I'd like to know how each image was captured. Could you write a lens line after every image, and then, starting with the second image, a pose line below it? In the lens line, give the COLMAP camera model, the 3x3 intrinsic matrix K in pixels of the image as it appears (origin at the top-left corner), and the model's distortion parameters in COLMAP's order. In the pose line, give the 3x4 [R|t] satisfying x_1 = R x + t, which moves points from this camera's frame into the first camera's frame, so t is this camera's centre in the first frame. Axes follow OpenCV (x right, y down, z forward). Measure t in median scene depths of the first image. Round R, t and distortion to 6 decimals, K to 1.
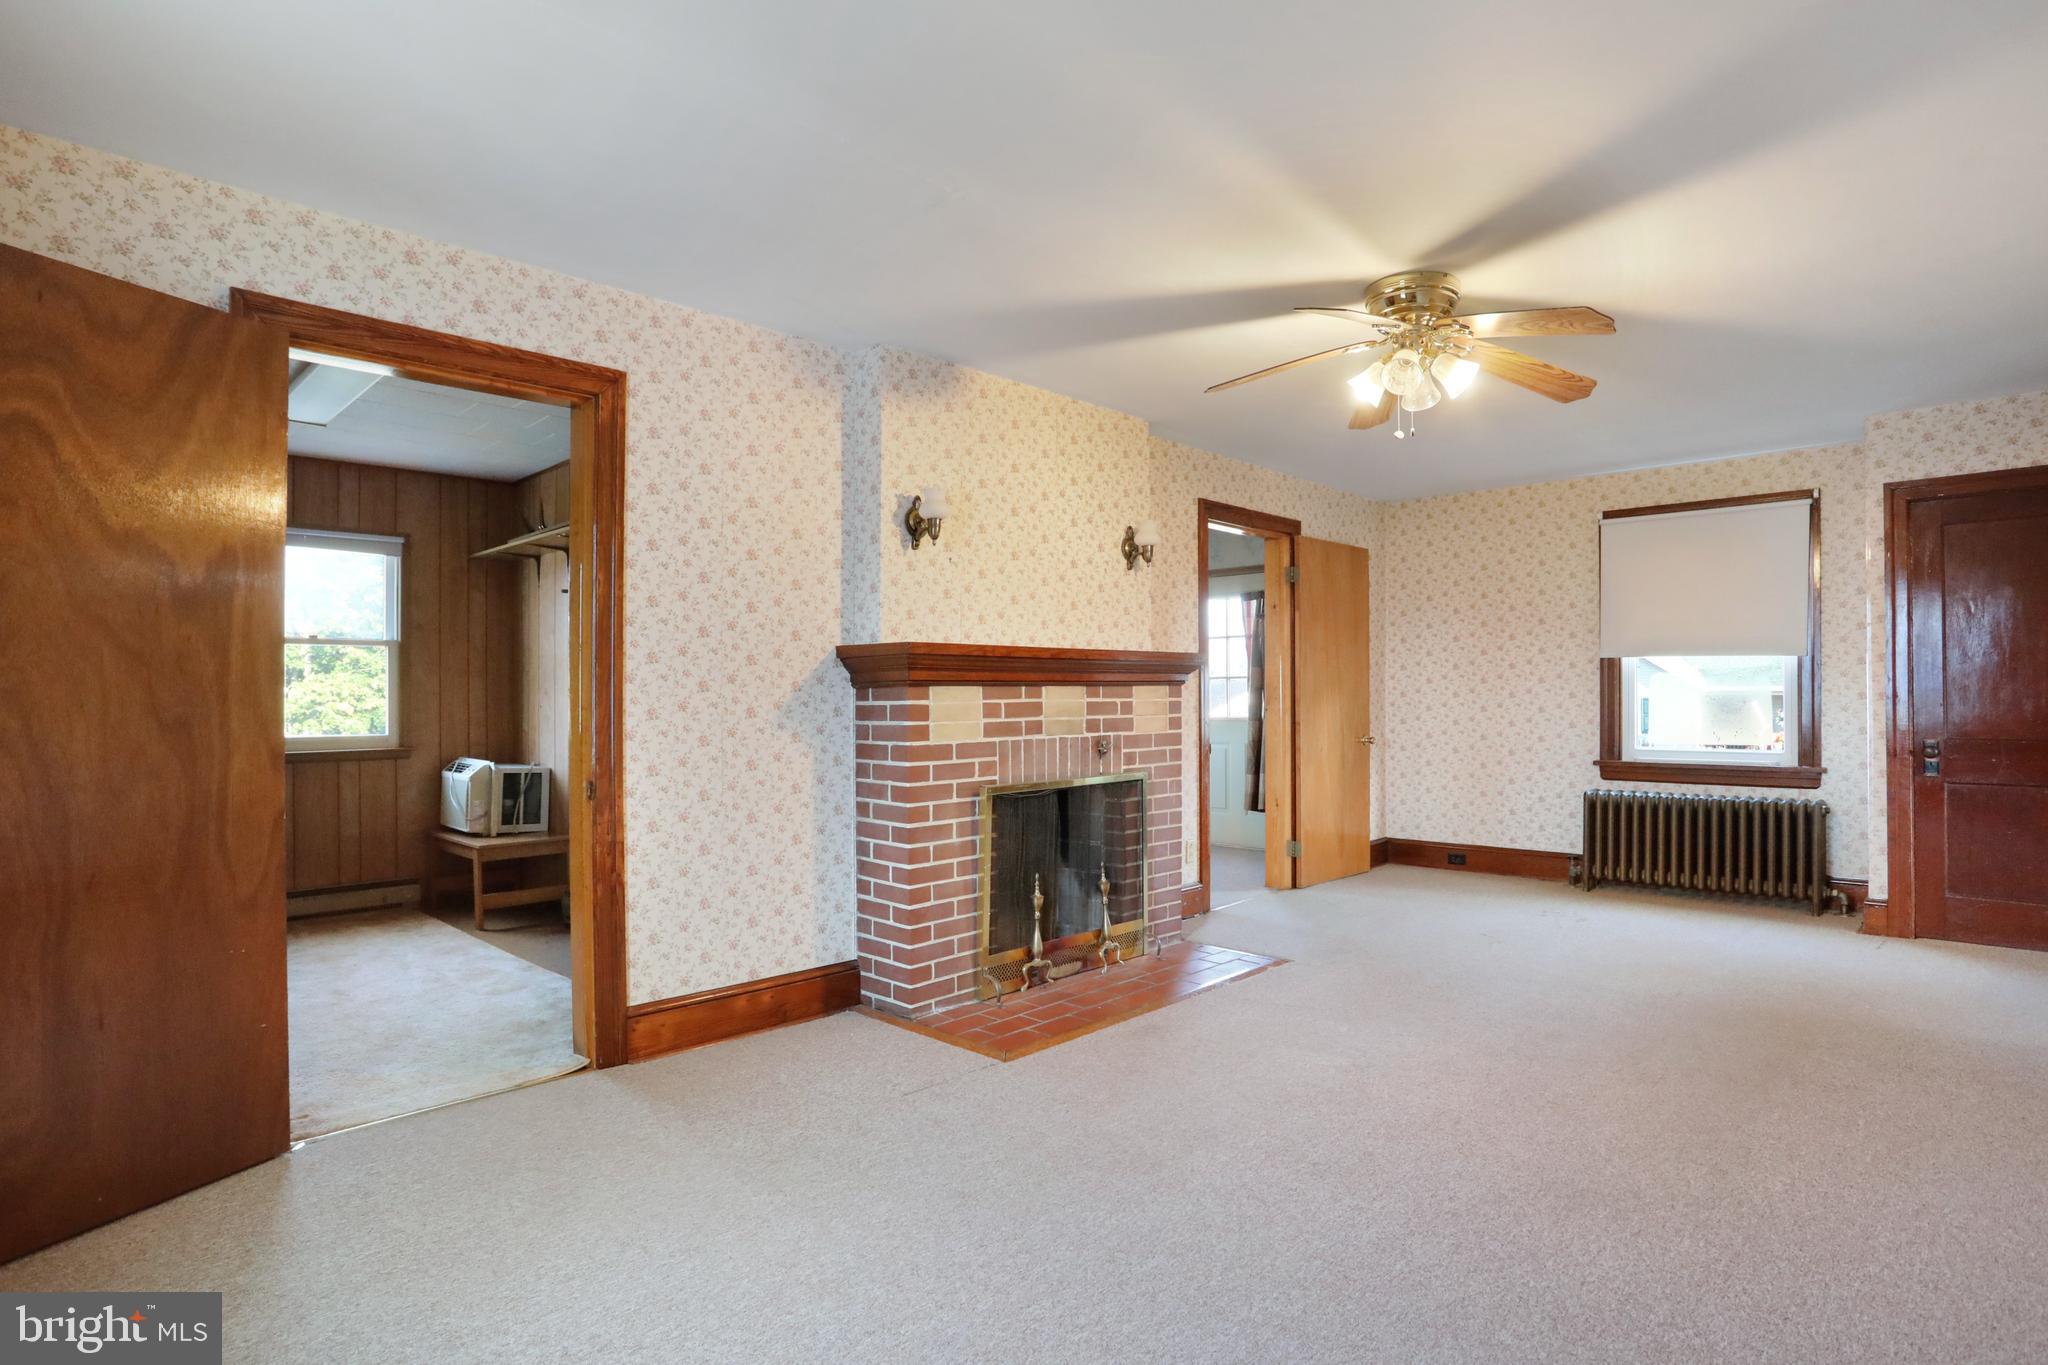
lens RADIAL K [[1059.2, 0, 1041.9], [0, 1059.2, 697.0], [0, 0, 1]] dist [-0.040983, 0.019374]
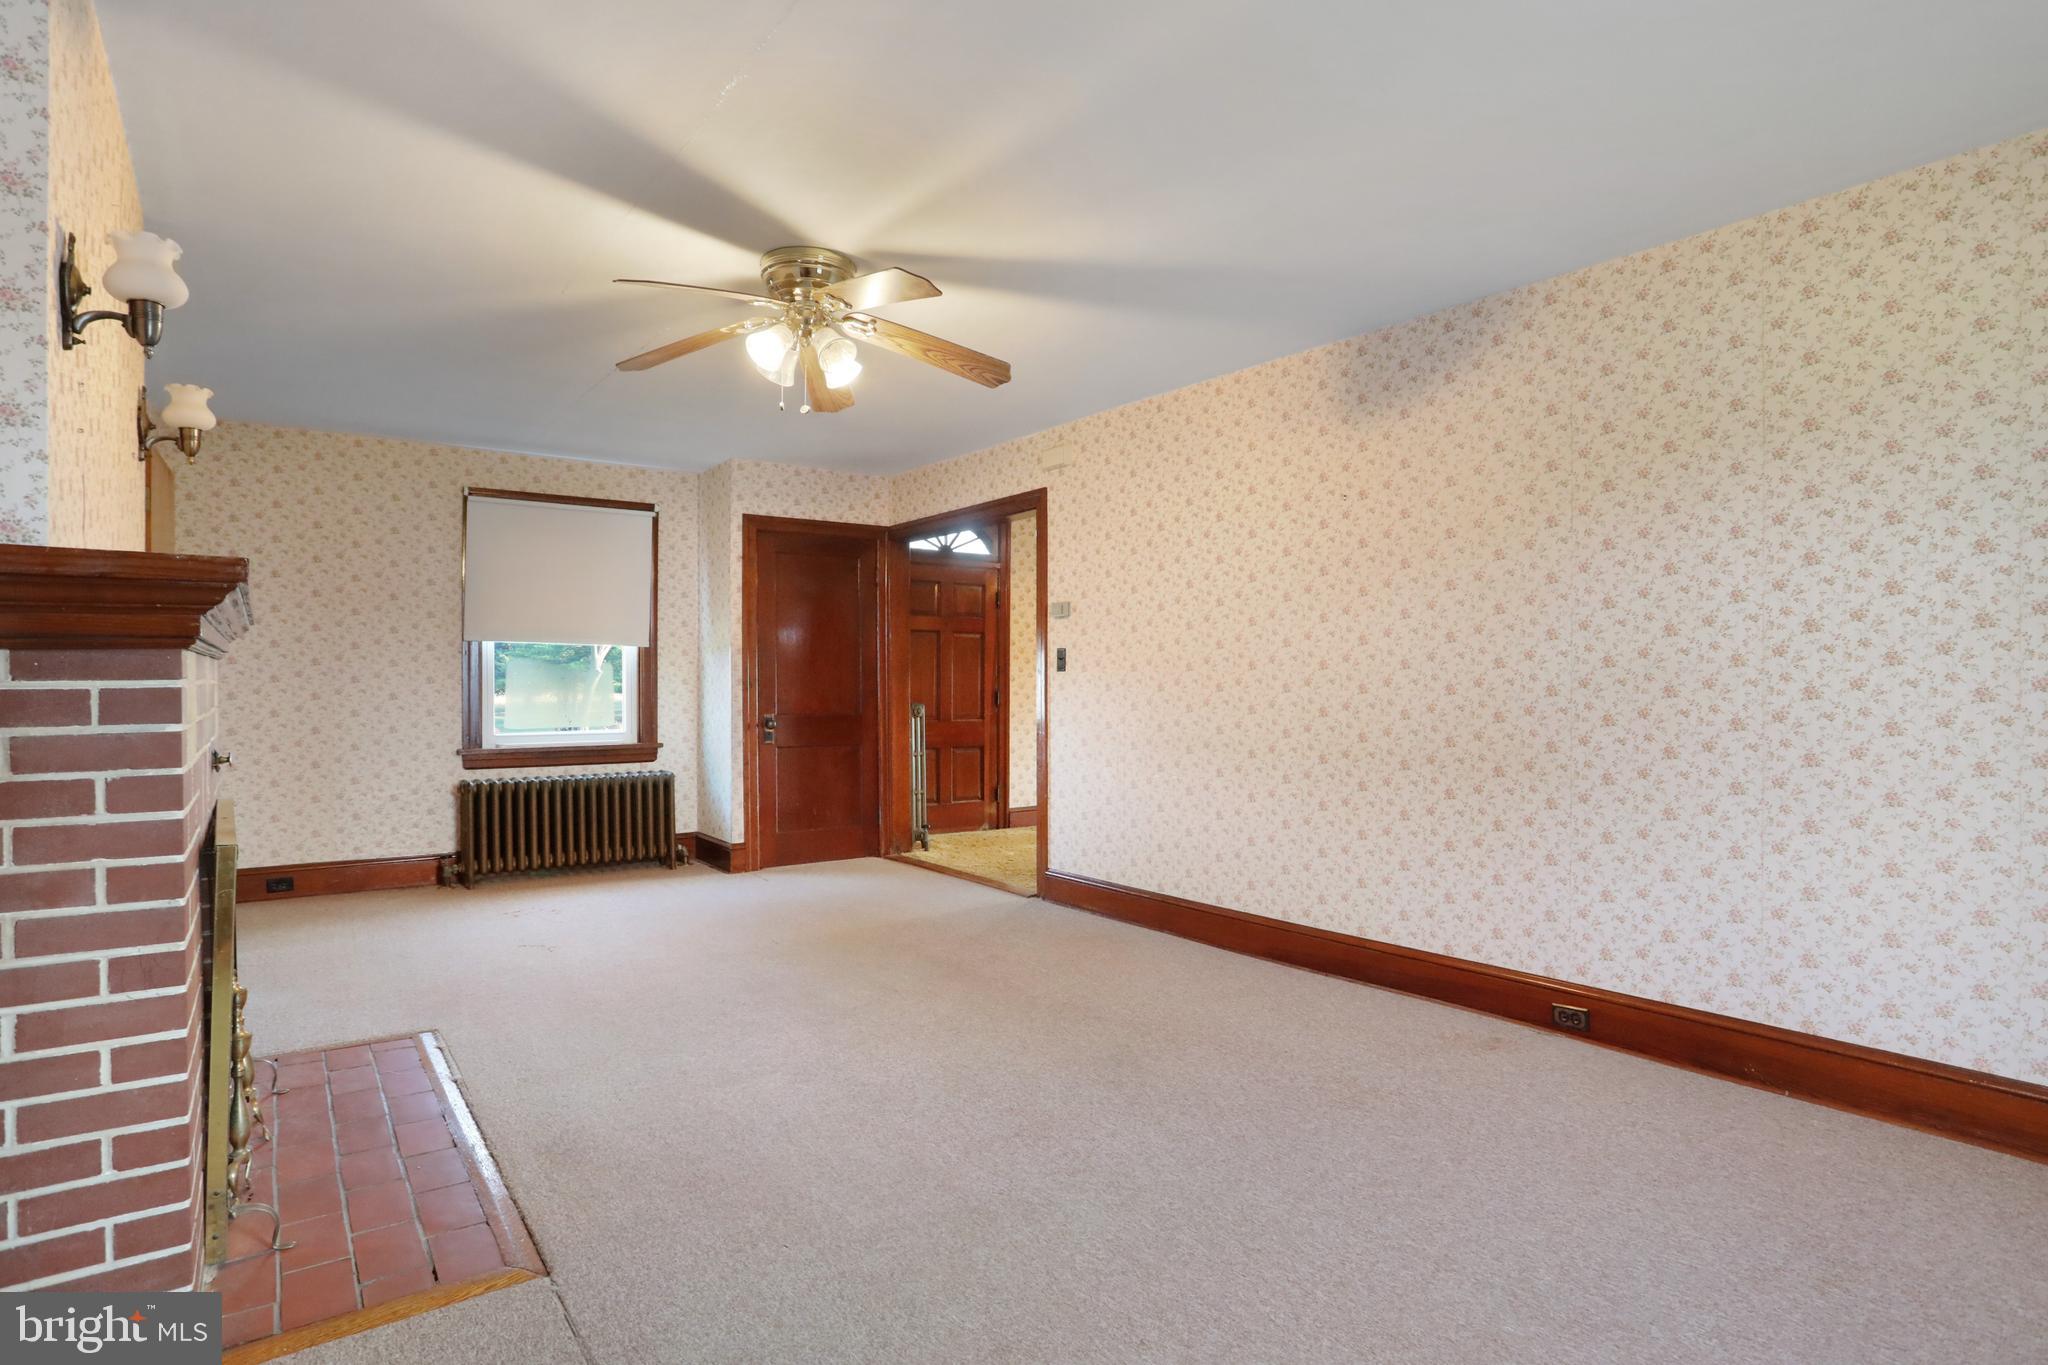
lens RADIAL K [[1059.2, 0, 1039.5], [0, 1059.2, 670.1], [0, 0, 1]] dist [-0.040983, 0.019374]
pose [[0.187981, 0.014762, 0.982062, -0.441436], [0.000126, 0.999887, -0.015055, 0.005403], [-0.982173, 0.002954, 0.187958, 0.466136]]
